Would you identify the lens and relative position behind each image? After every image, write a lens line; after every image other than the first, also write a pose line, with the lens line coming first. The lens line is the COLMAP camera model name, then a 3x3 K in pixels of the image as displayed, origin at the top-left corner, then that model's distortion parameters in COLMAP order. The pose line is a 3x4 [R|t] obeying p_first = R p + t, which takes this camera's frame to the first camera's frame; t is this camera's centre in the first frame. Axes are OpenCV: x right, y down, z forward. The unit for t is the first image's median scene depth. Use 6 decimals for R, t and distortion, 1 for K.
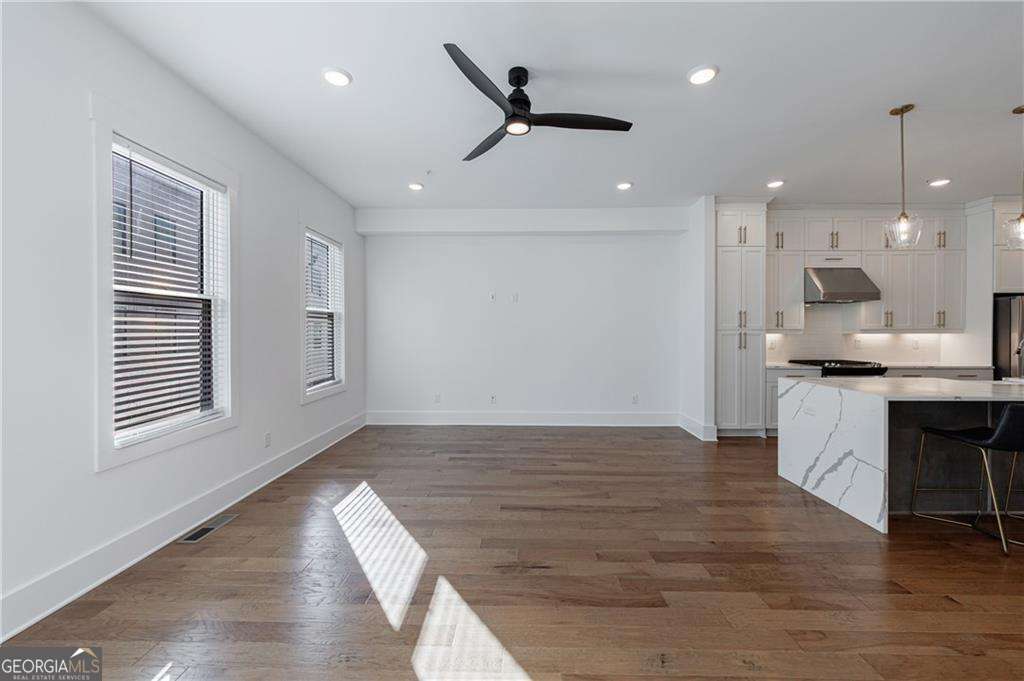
lens RADIAL K [[389.5, 0, 514.9], [0, 389.5, 334.4], [0, 0, 1]] dist [-0.000295, -0.000064]
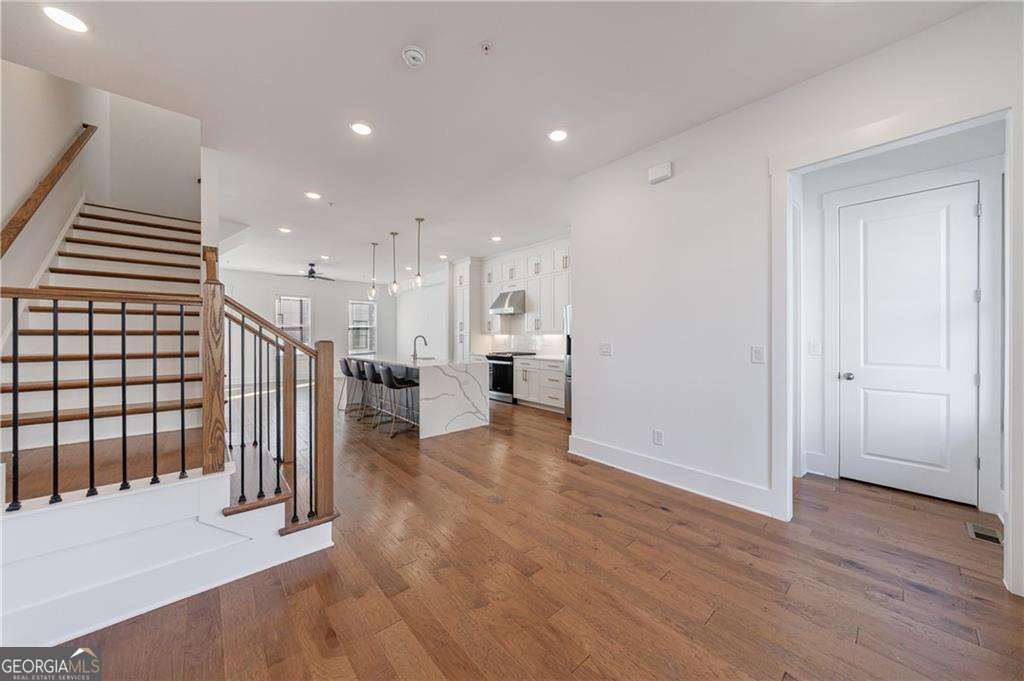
lens RADIAL K [[342.3, 0, 519.8], [0, 342.3, 333.5], [0, 0, 1]] dist [0.000057, 0.000043]
pose [[0.700022, -0.004066, -0.714109, 2.173039], [-0.002122, 0.999968, -0.007774, 0.004751], [0.714118, 0.006957, 0.699991, 0.101751]]
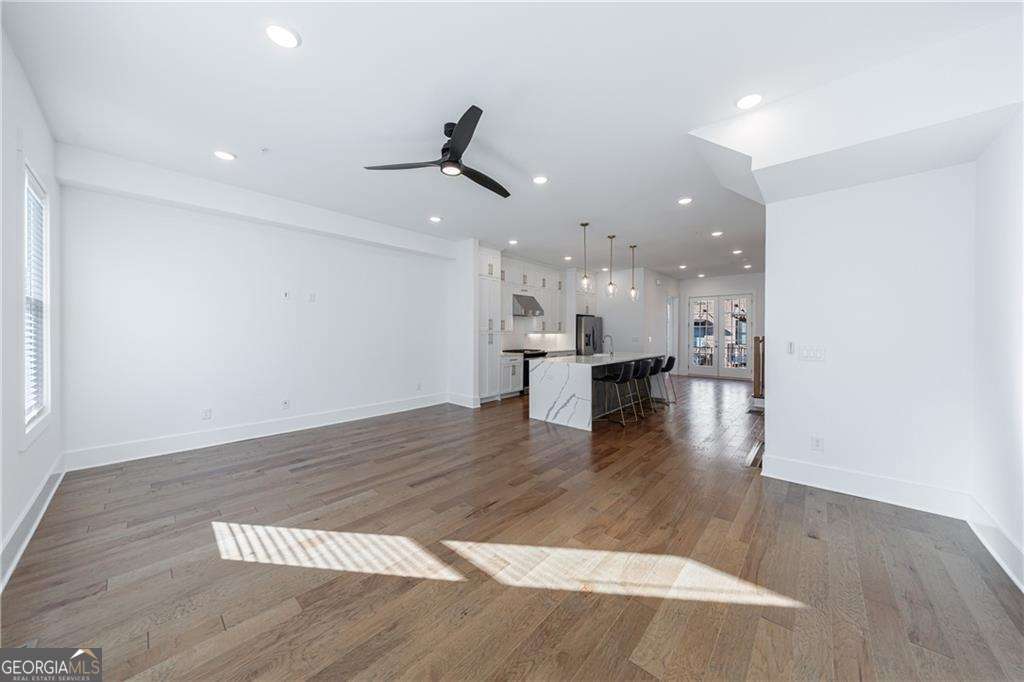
lens RADIAL K [[338.6, 0, 505.4], [0, 338.6, 334.3], [0, 0, 1]] dist [0.000005, -0.000034]
pose [[0.666982, -0.002725, 0.745069, -0.416691], [0.003408, 0.999994, 0.000606, -0.001509], [-0.745066, 0.002135, 0.666987, 0.086438]]
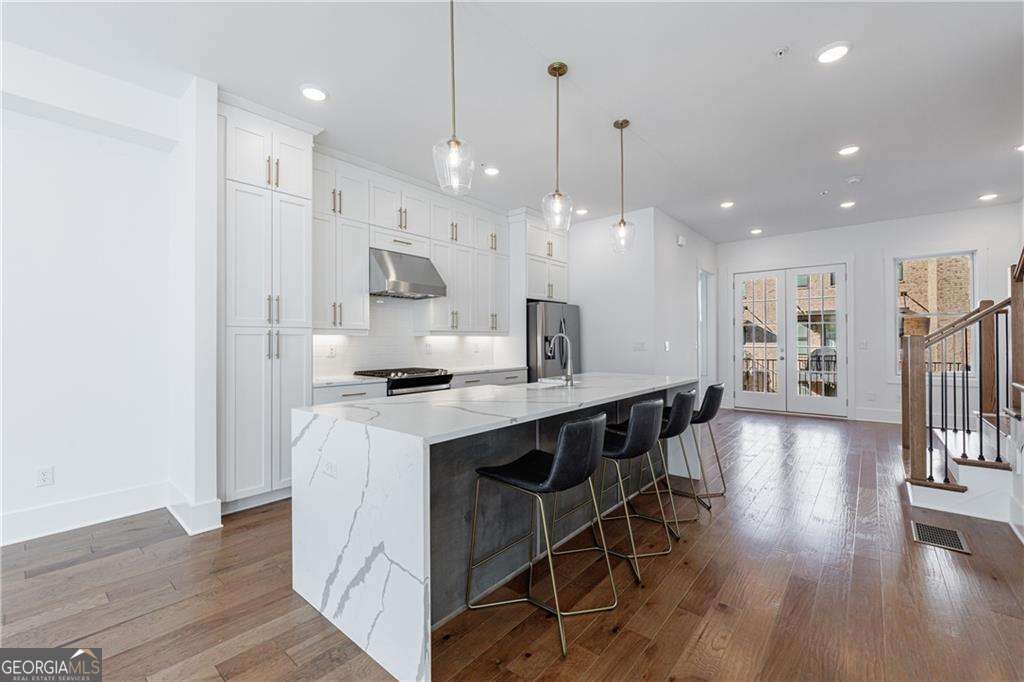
lens RADIAL K [[418.9, 0, 521.5], [0, 418.9, 339.0], [0, 0, 1]] dist [0.000400, -0.000028]
pose [[0.623005, 0.002399, 0.782214, 0.360647], [0.009857, 0.999892, -0.010917, 0.020722], [-0.782156, 0.014511, 0.622914, 0.332707]]
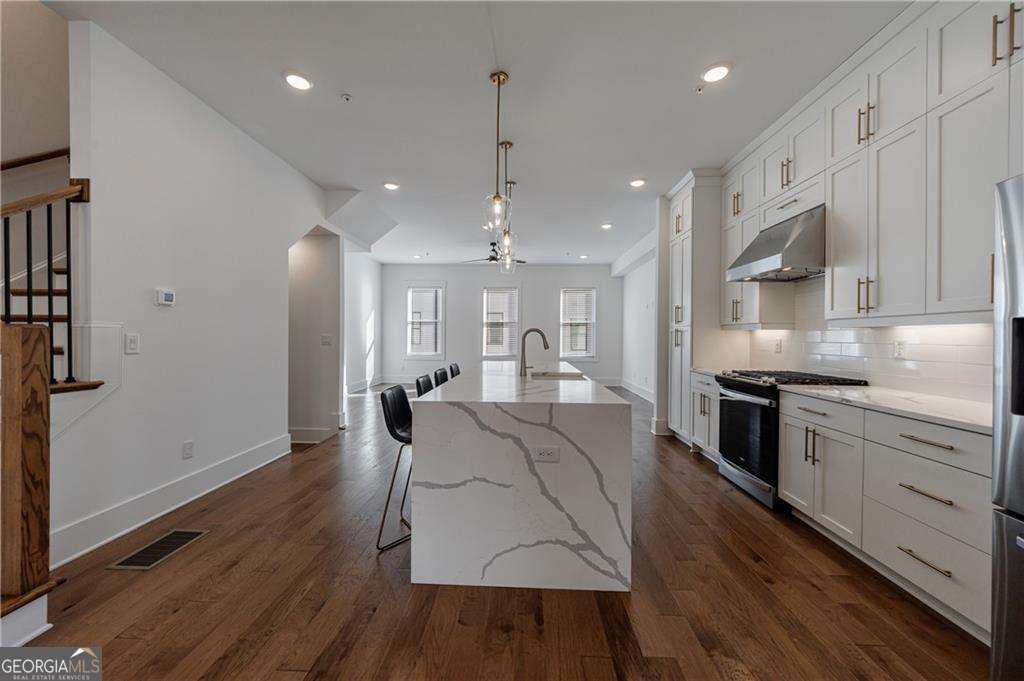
lens RADIAL K [[376.4, 0, 511.9], [0, 376.4, 337.1], [0, 0, 1]] dist [-0.002866, 0.000514]
pose [[-0.014019, 0.004174, -0.999893, 1.697315], [-0.012706, 0.999910, 0.004353, 0.017503], [0.999821, 0.012765, -0.013965, 0.707026]]
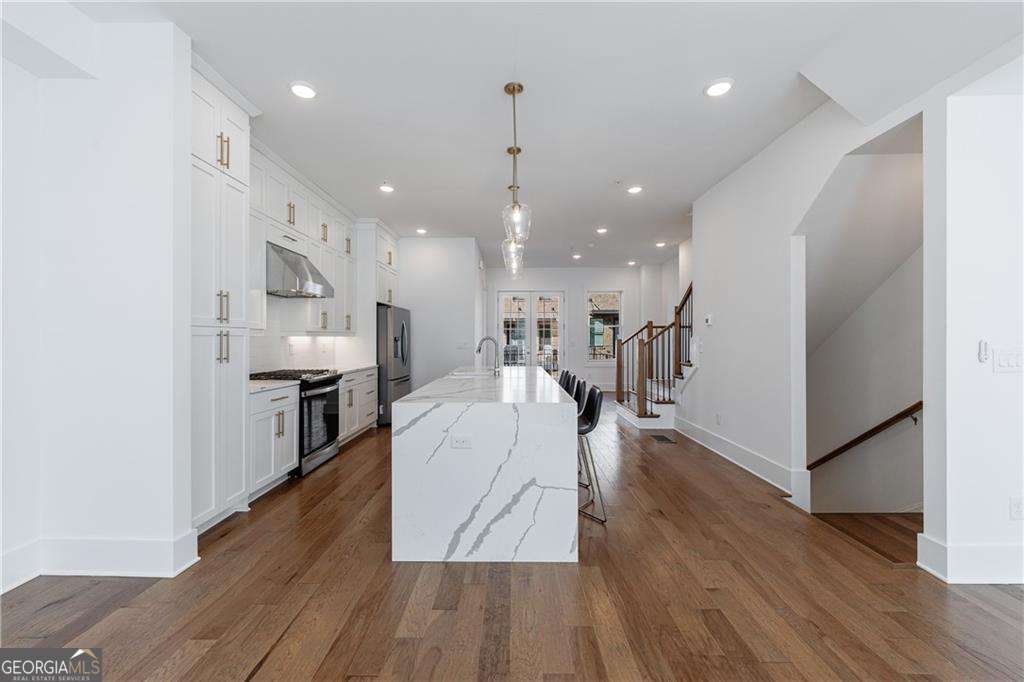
lens RADIAL K [[401.2, 0, 503.5], [0, 401.2, 338.3], [0, 0, 1]] dist [-0.001090, -0.000121]
pose [[-0.007010, 0.002798, 0.999972, 0.034519], [0.008075, 0.999964, -0.002742, 0.009917], [-0.999943, 0.008055, -0.007032, 0.711743]]
